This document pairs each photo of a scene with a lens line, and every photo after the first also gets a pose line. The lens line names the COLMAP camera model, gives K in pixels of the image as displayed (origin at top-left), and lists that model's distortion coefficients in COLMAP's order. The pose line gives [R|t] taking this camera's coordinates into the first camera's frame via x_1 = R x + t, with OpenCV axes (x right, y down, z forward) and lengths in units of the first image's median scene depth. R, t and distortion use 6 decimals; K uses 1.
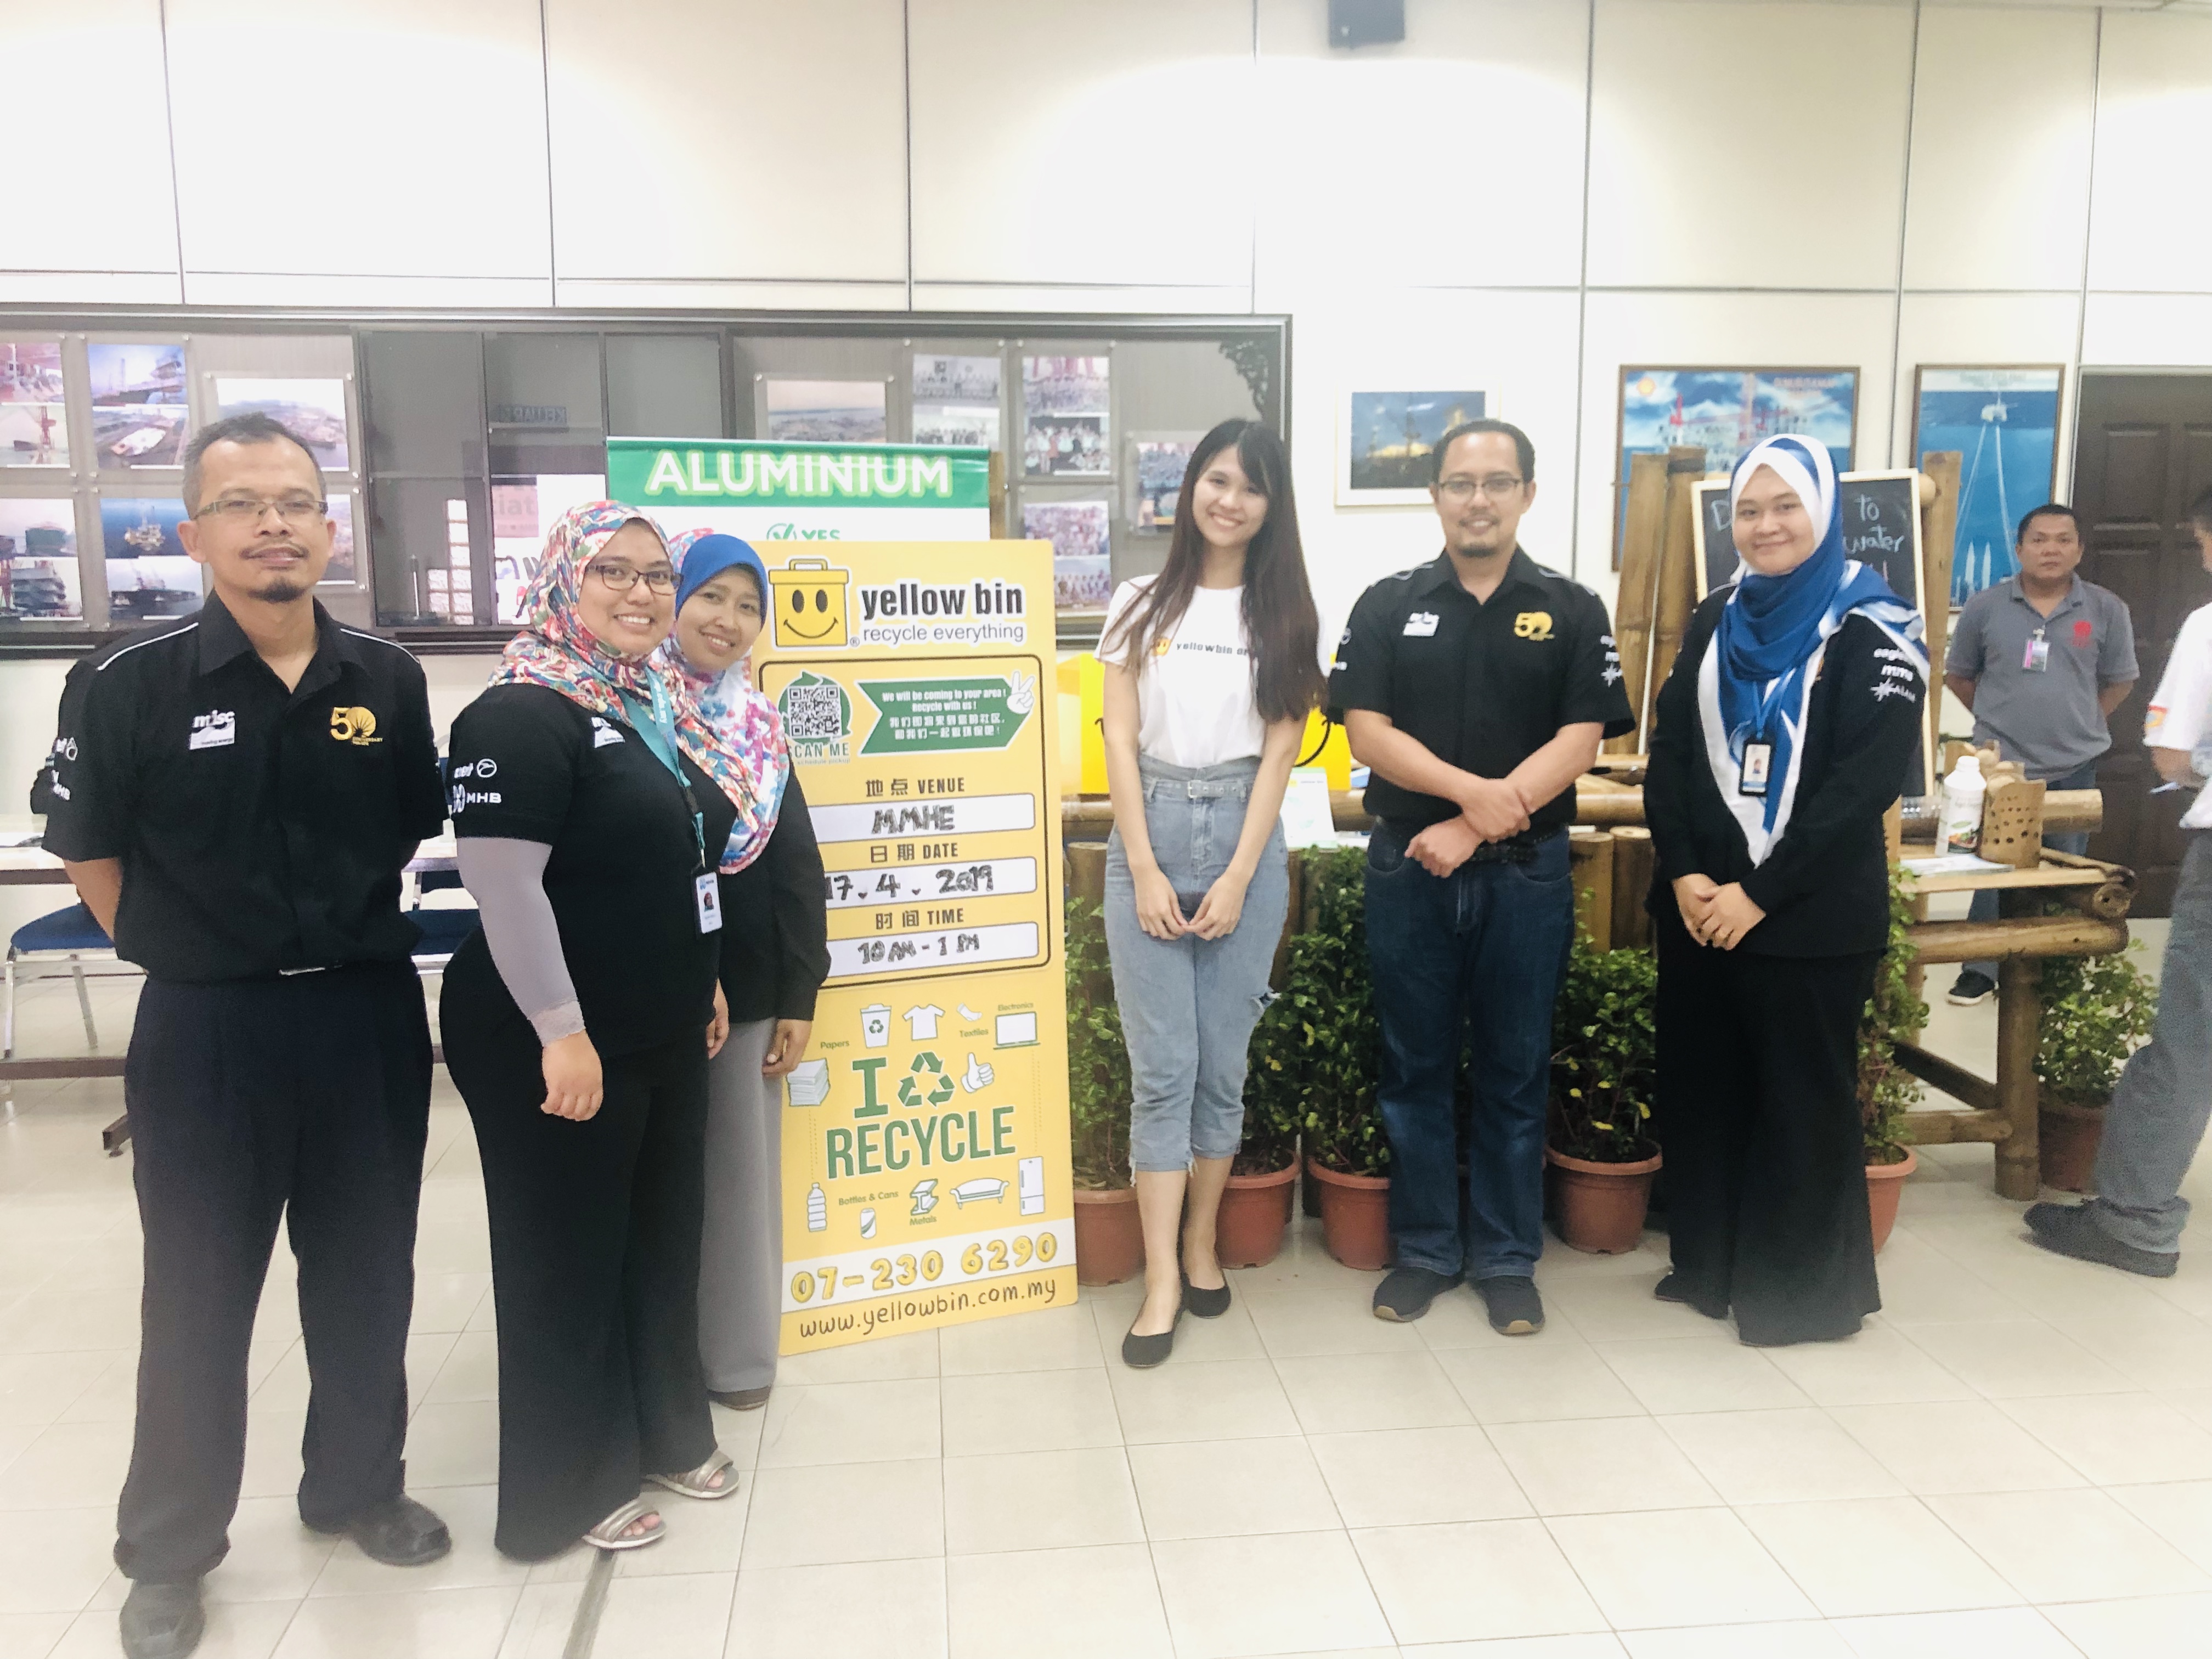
lens RADIAL K [[1802.3, 0, 1106.0], [0, 1802.3, 829.5], [0, 0, 1]] dist [0.131694, -0.002732]
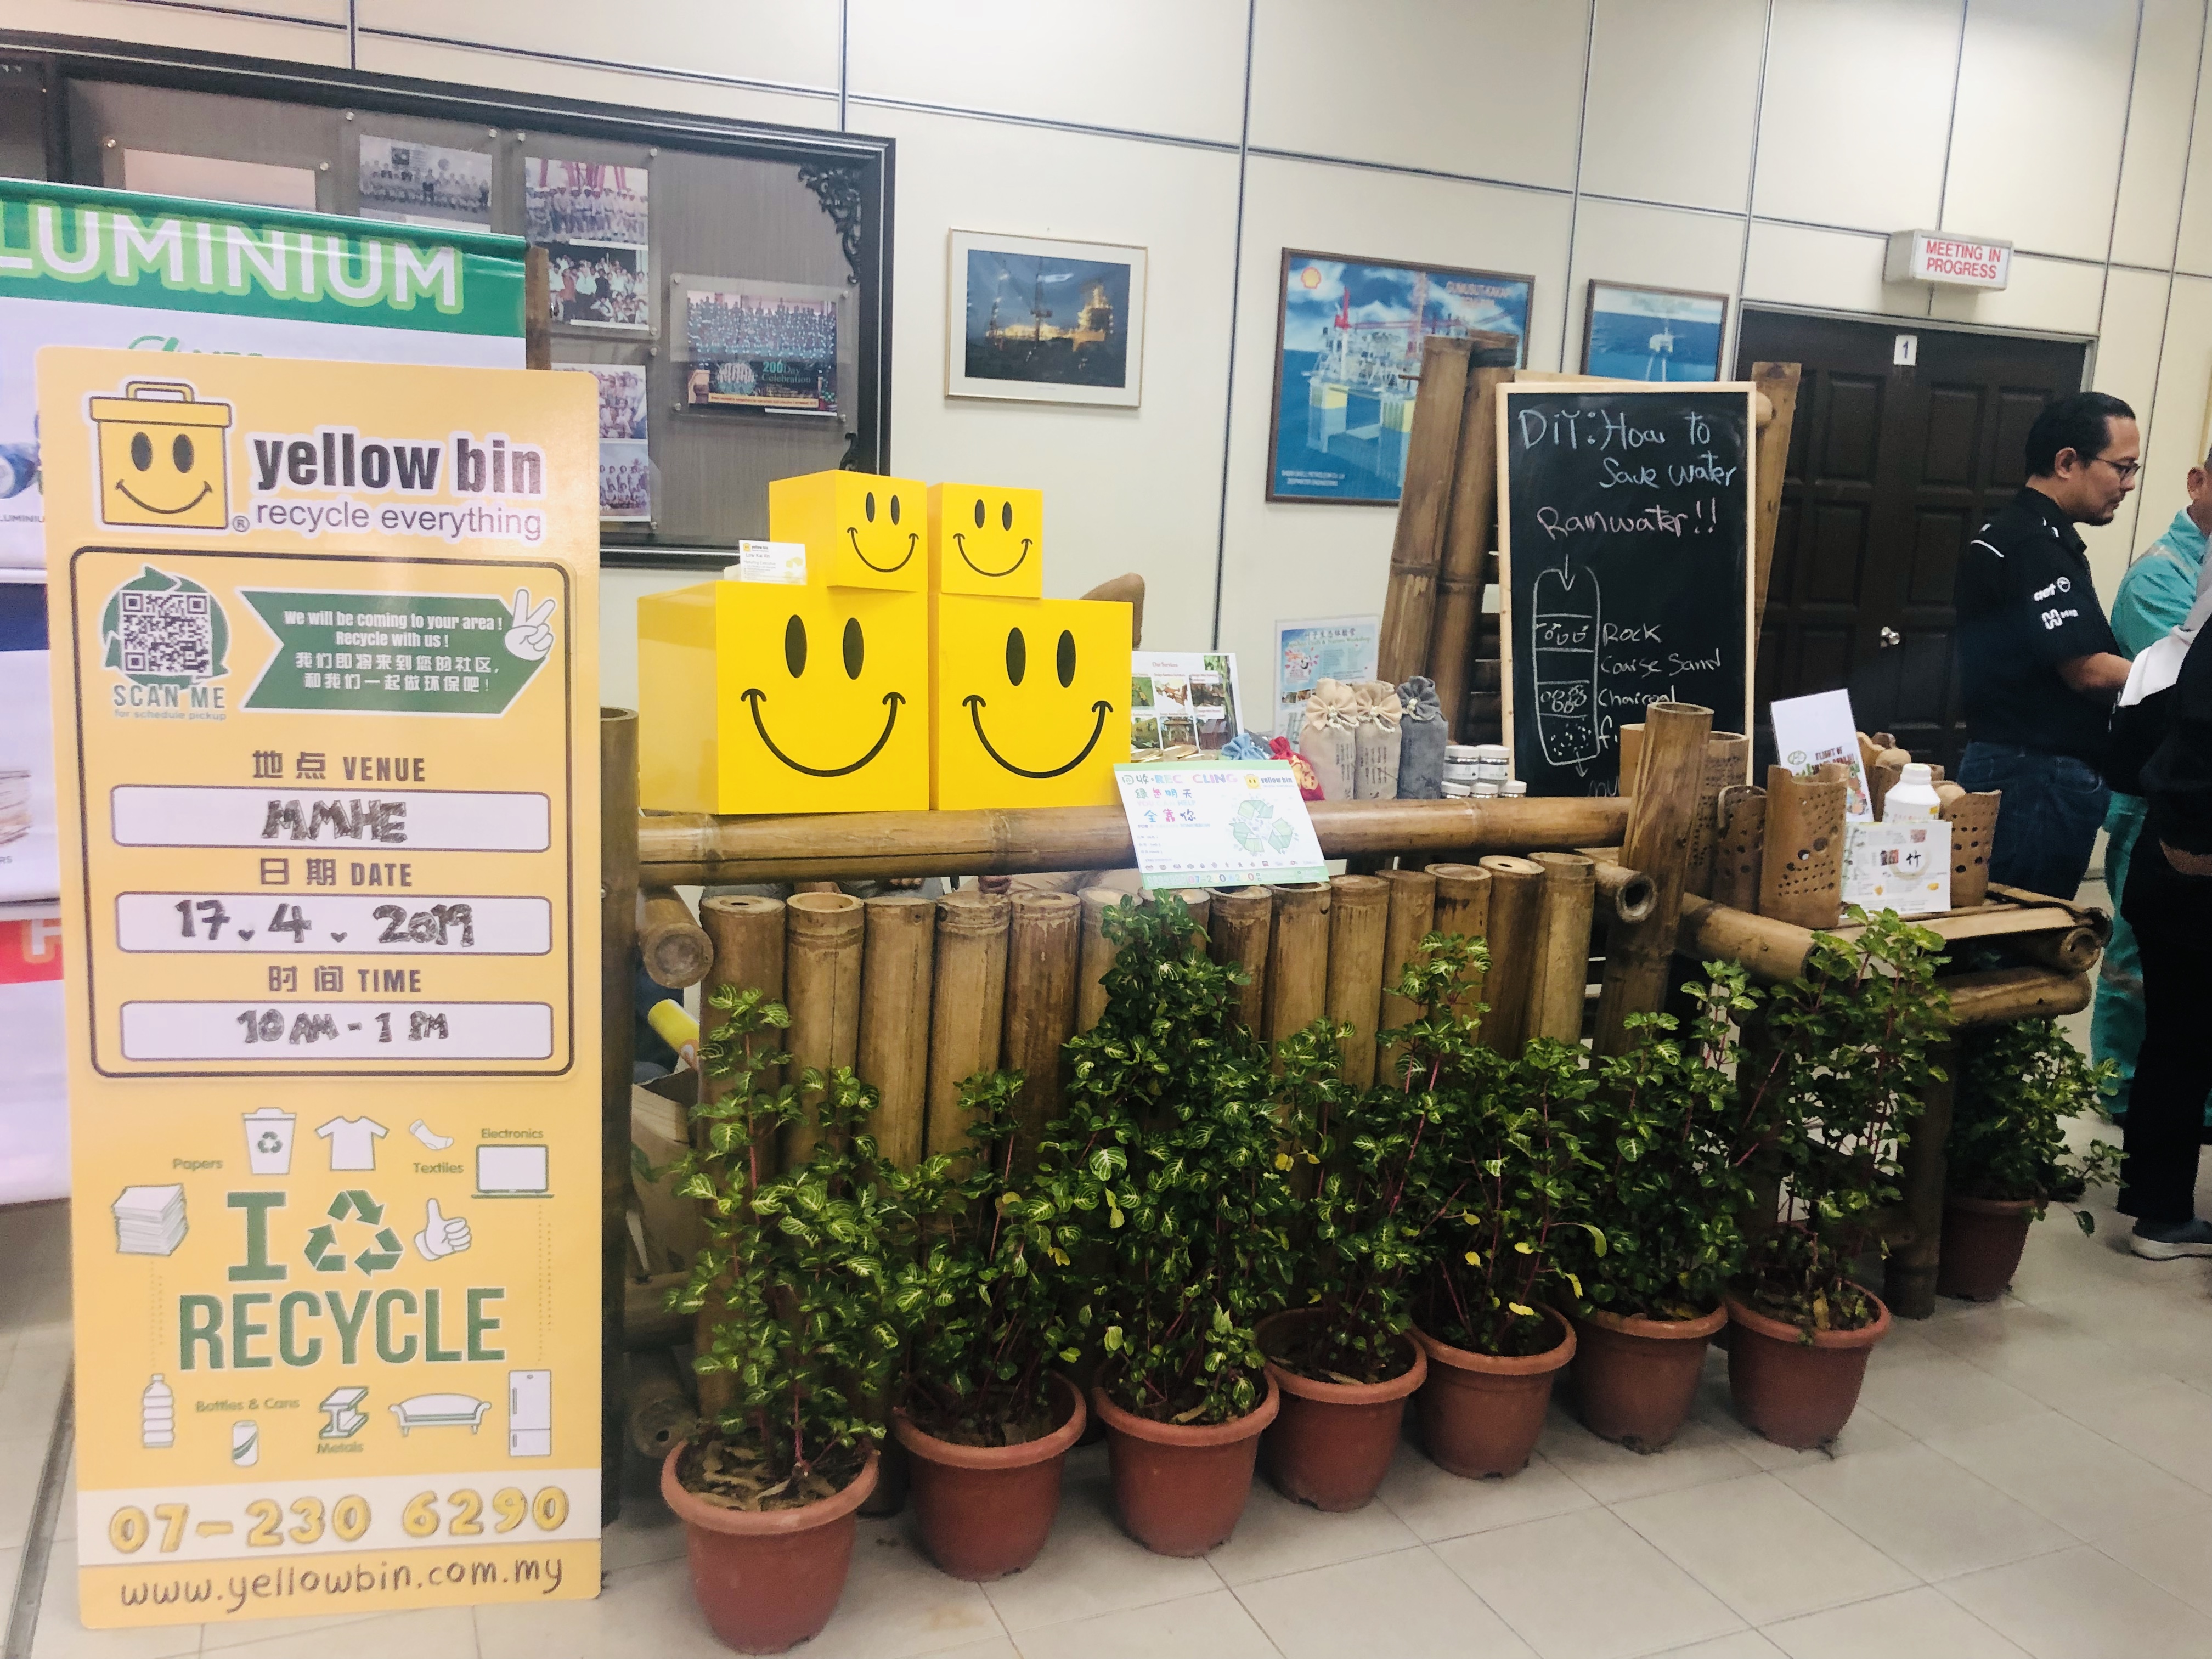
lens RADIAL K [[1769.7, 0, 1109.8], [0, 1769.7, 786.3], [0, 0, 1]] dist [0.140665, 0.004888]
pose [[0.965324, 0.008453, 0.260919, -0.007467], [-0.015368, 0.999582, 0.024475, -0.026638], [-0.260603, -0.027636, 0.965050, 0.222970]]
